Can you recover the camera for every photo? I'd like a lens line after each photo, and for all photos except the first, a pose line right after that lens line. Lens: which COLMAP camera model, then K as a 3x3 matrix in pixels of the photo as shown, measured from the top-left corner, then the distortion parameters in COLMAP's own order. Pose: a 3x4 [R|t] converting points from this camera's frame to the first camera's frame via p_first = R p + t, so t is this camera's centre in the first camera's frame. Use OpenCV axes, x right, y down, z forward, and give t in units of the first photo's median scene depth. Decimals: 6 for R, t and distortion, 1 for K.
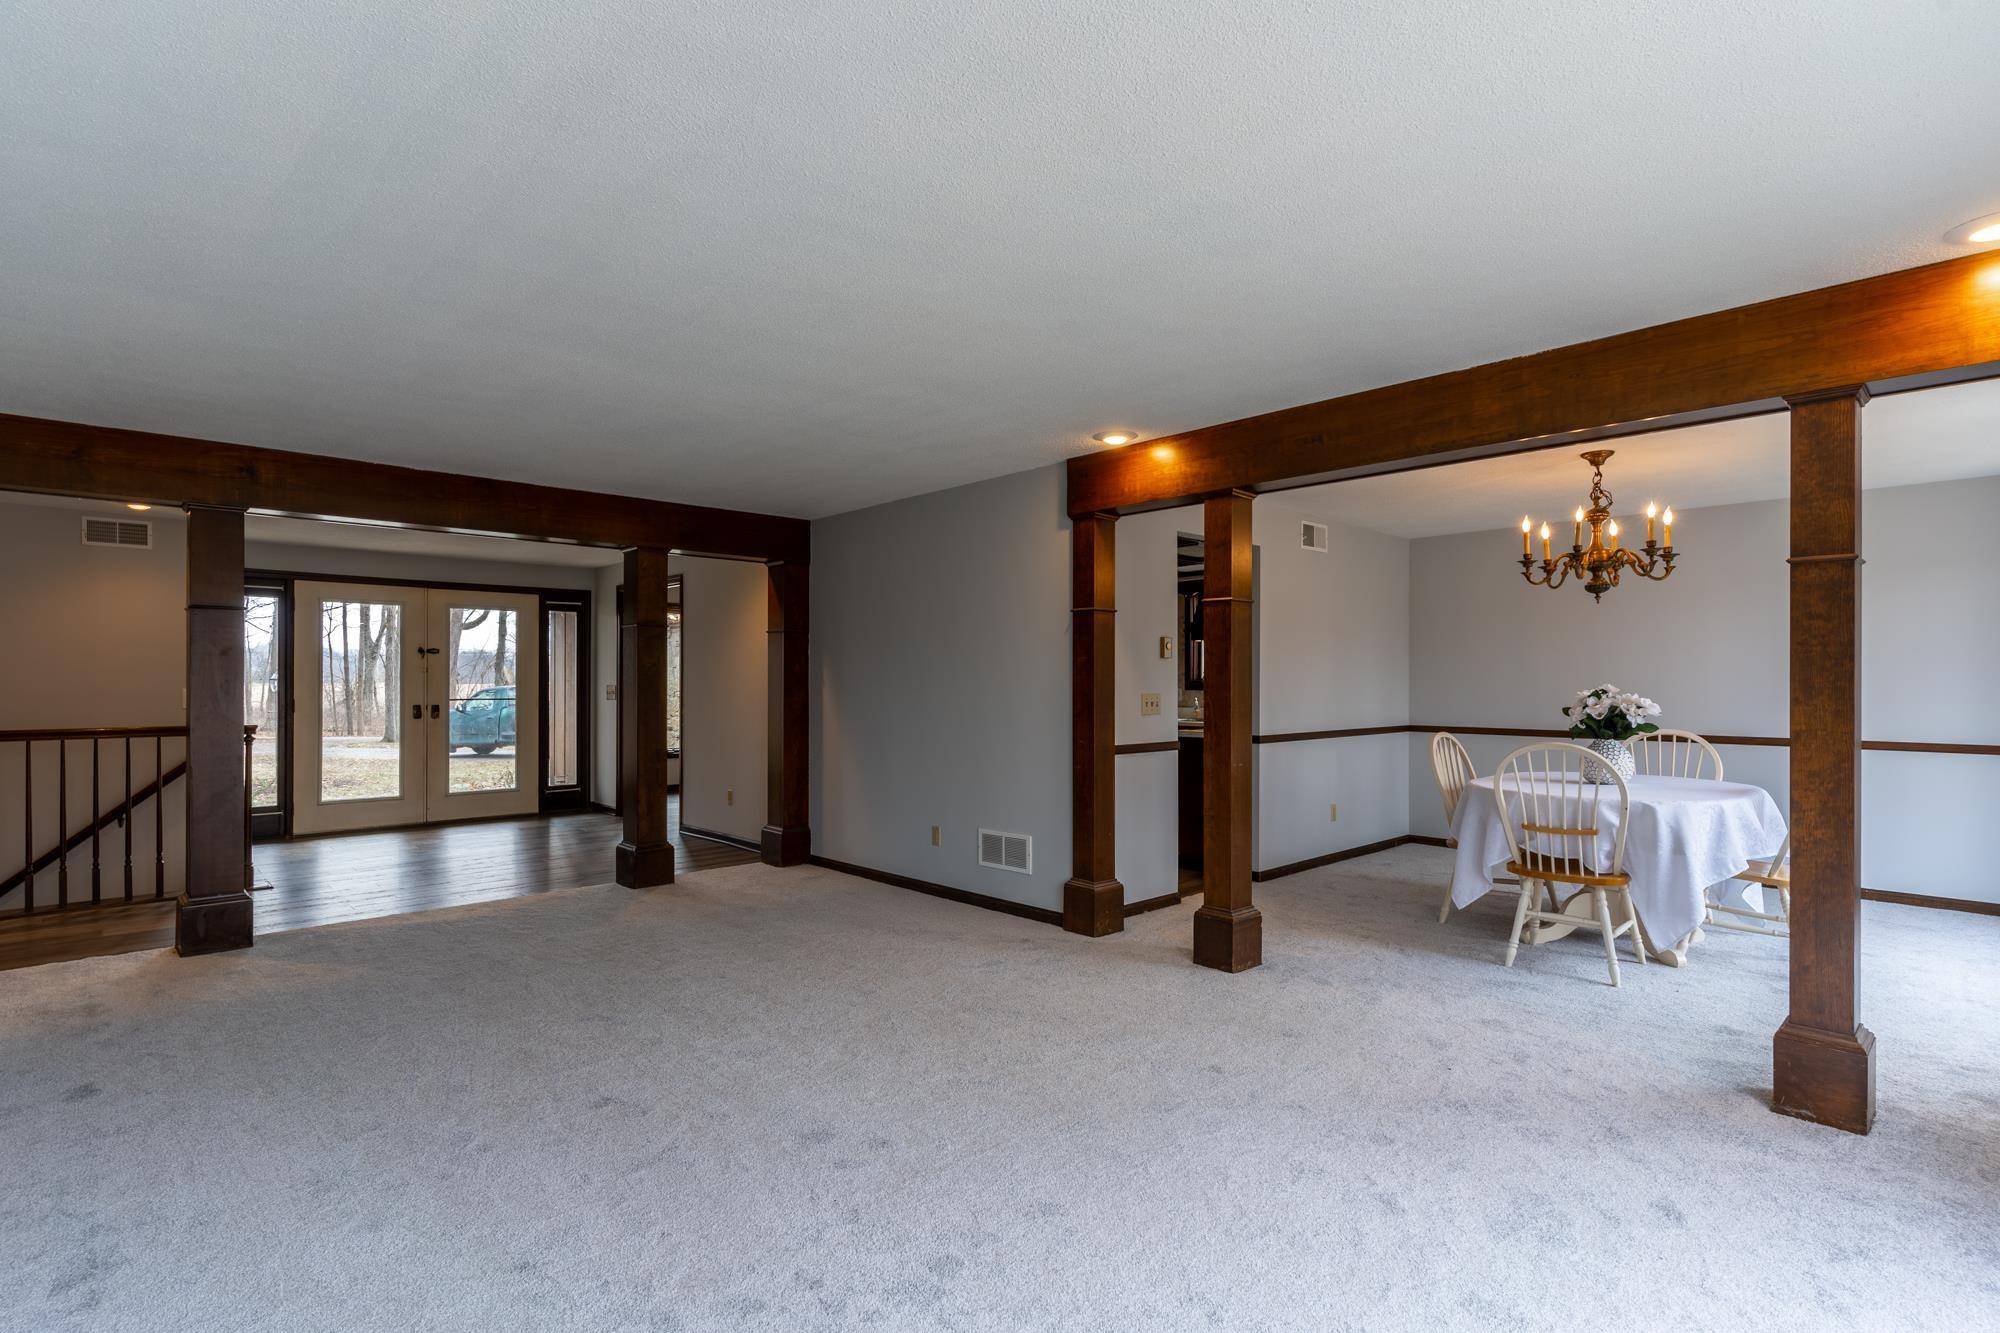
lens RADIAL K [[1009.7, 0, 1002.4], [0, 1009.7, 678.3], [0, 0, 1]] dist [-0.047607, 0.027292]
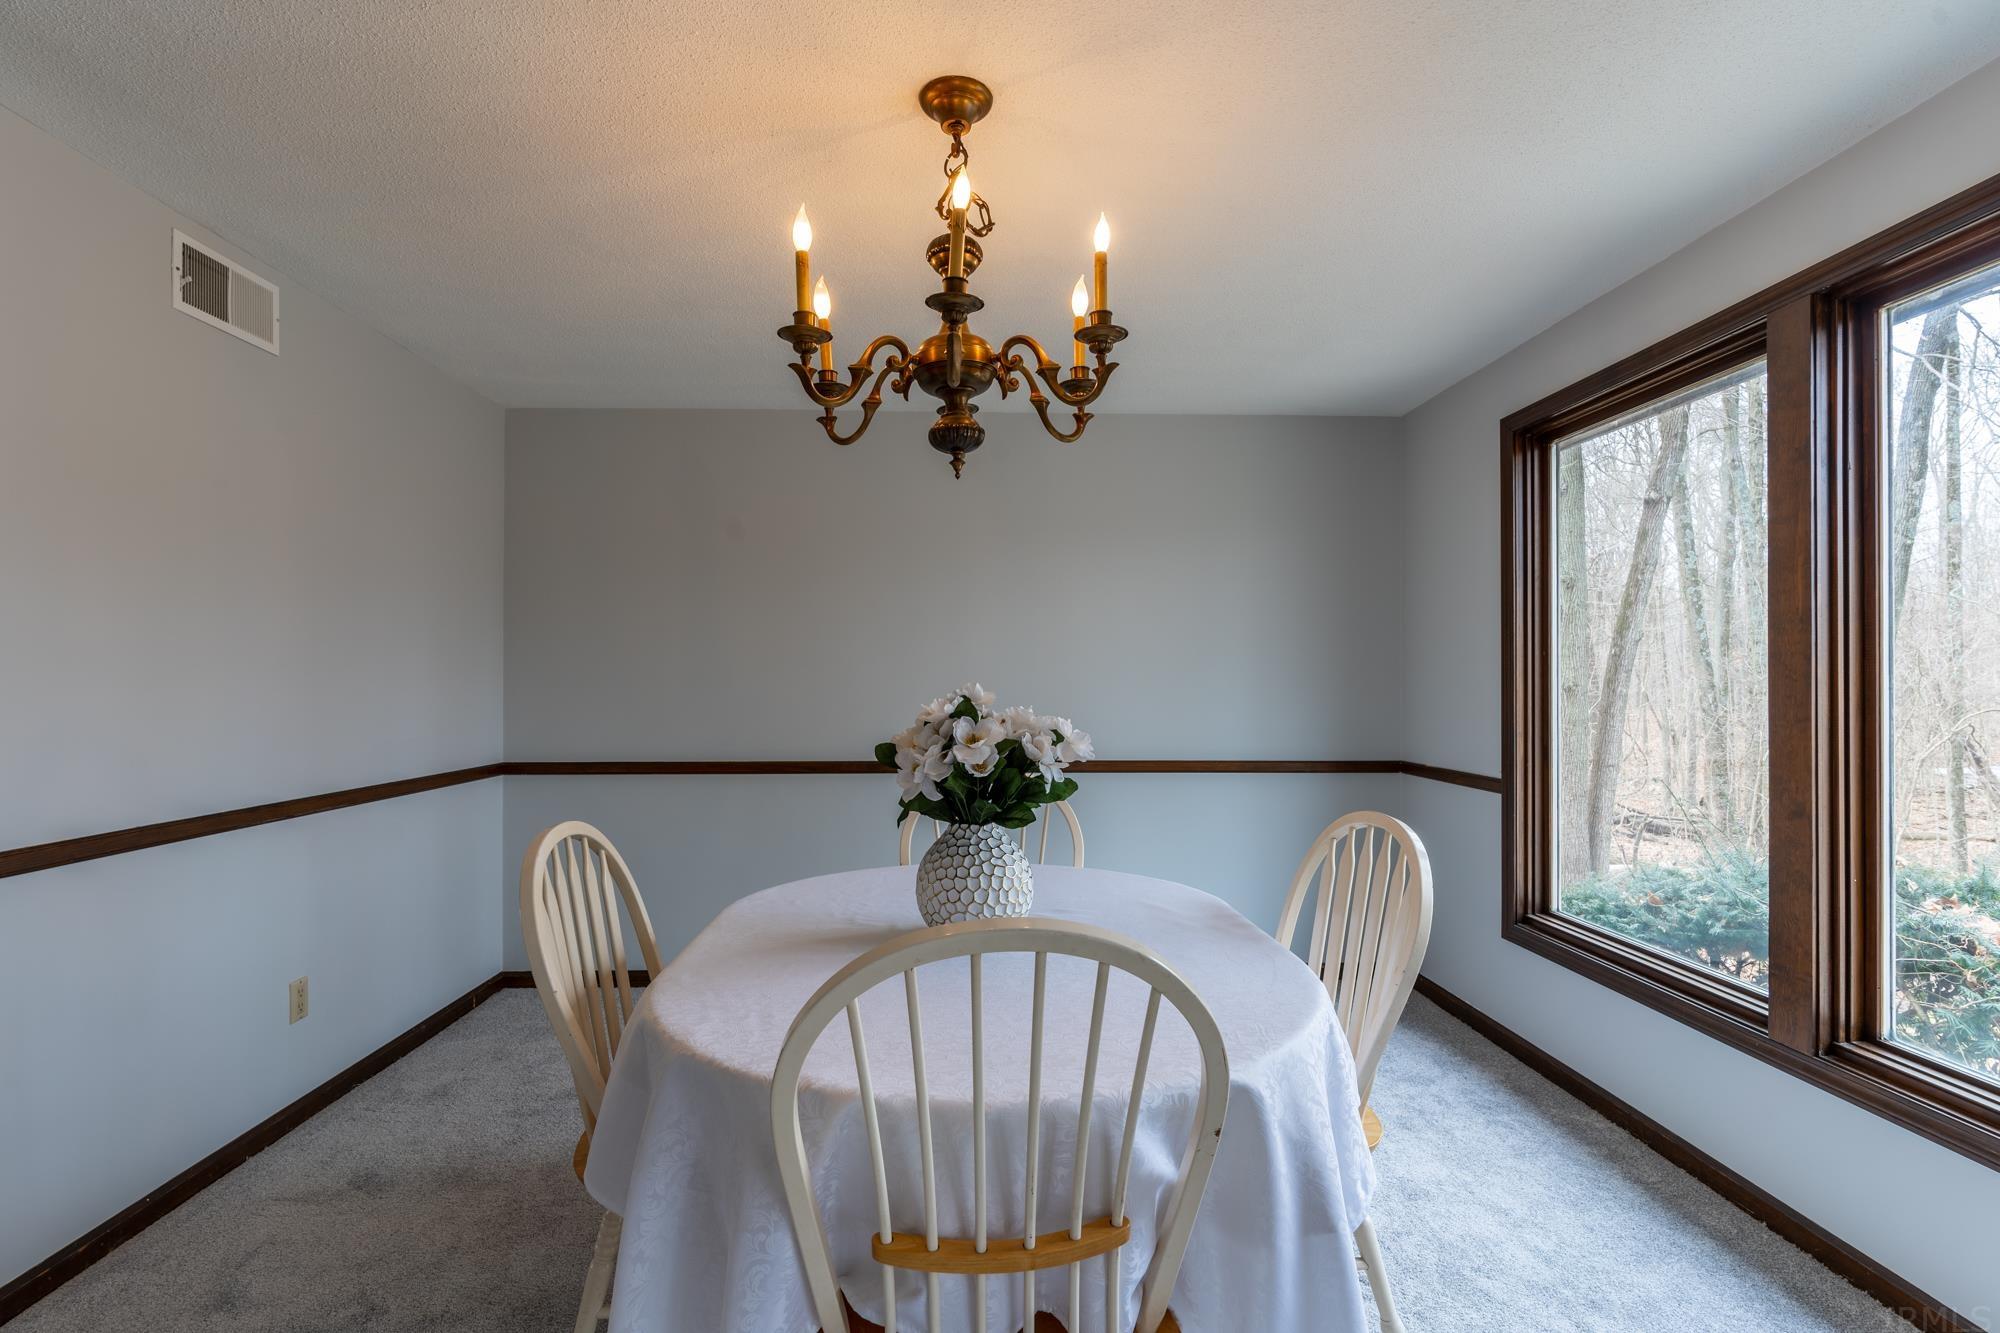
lens RADIAL K [[1009.7, 0, 1002.4], [0, 1009.7, 678.3], [0, 0, 1]] dist [-0.047607, 0.027292]
pose [[0.683015, 0.000488, 0.730404, 0.502151], [-0.002049, 0.999997, 0.001247, 0.005295], [-0.730402, -0.002348, 0.683014, 1.125874]]
